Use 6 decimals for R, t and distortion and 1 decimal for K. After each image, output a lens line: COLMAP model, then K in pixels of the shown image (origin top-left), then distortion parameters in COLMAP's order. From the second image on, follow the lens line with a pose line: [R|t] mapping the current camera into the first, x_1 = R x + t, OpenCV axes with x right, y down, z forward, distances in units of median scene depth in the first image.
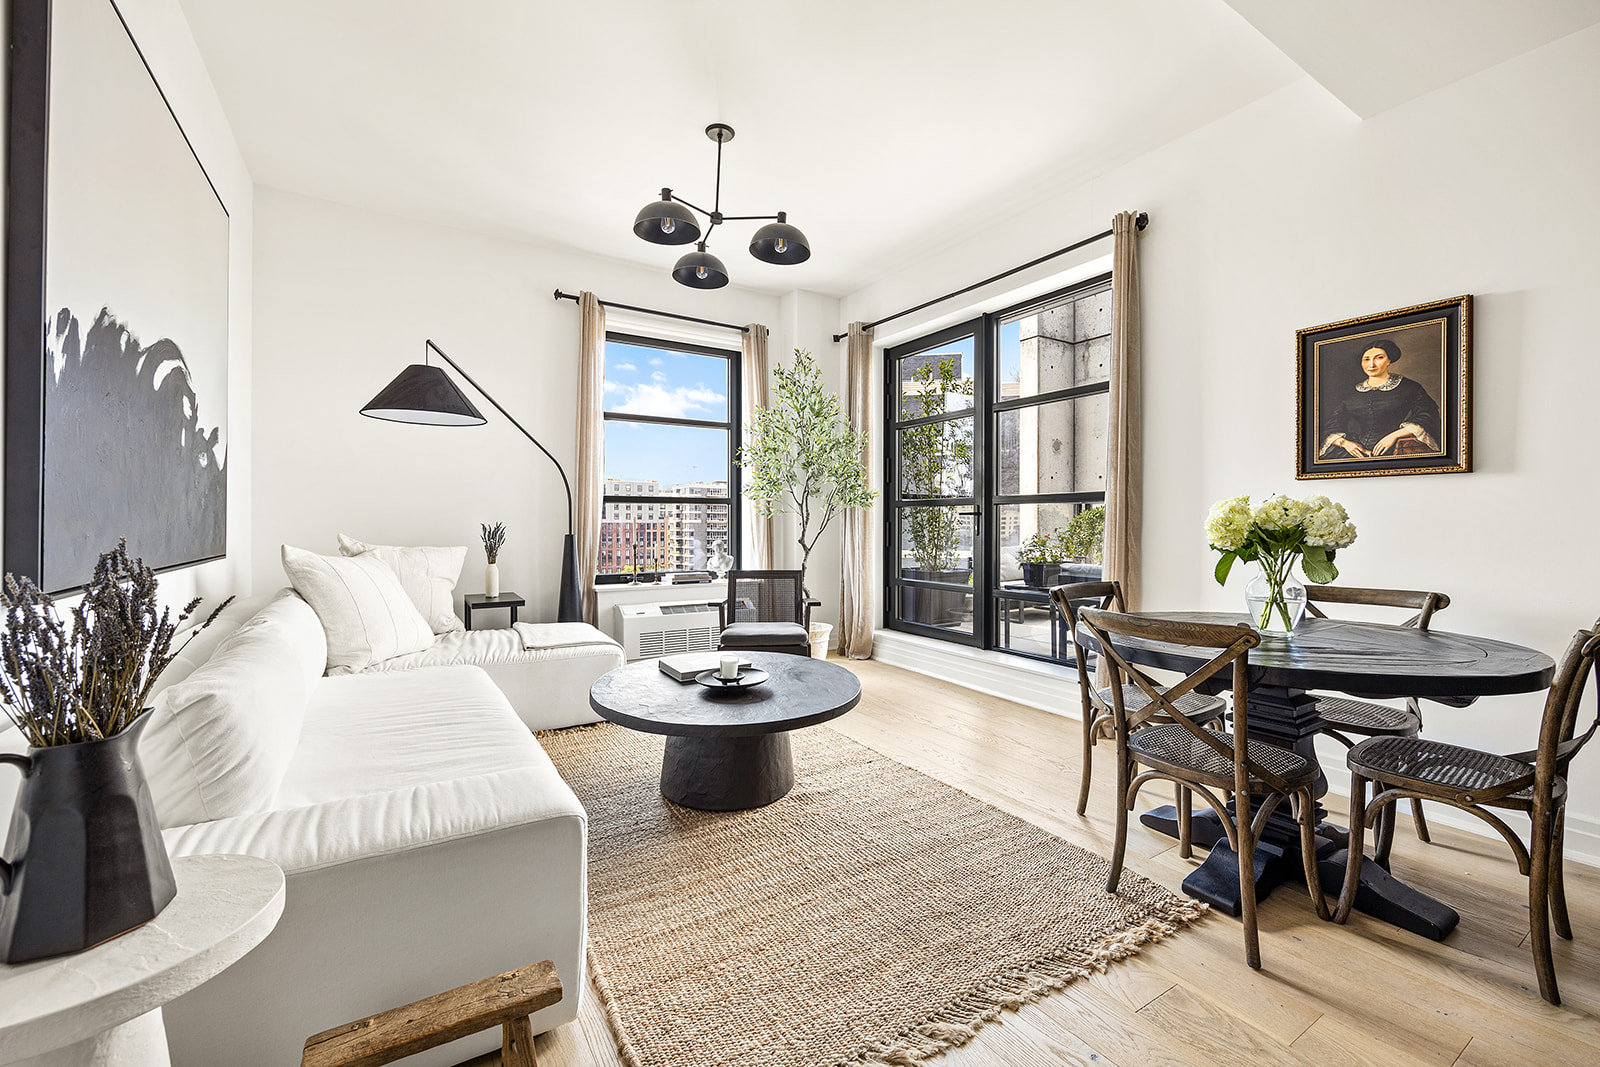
lens RADIAL K [[662.5, 0, 805.2], [0, 662.5, 520.4], [0, 0, 1]] dist [0.000679, 0.000495]
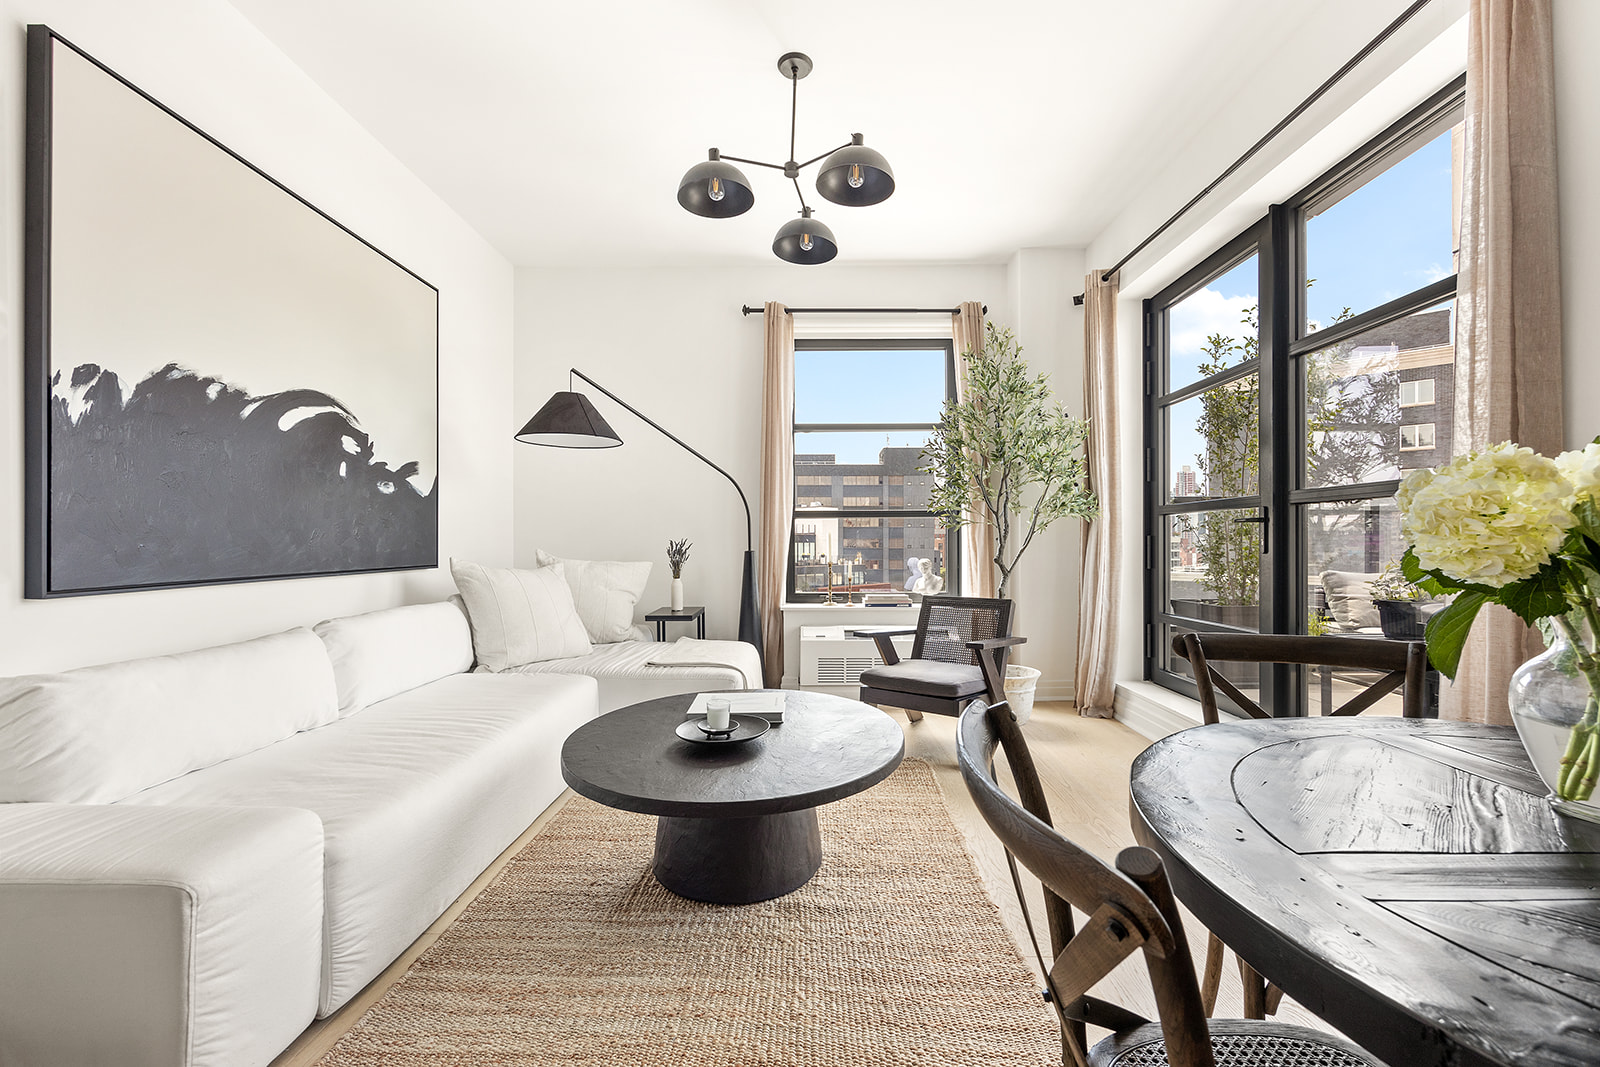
lens RADIAL K [[644.1, 0, 802.7], [0, 644.1, 539.7], [0, 0, 1]] dist [-0.003266, -0.000134]
pose [[0.841183, -0.008048, -0.540691, 0.214577], [0.006773, 0.999968, -0.004346, 0.008775], [0.540708, -0.000006, 0.841210, 0.224917]]
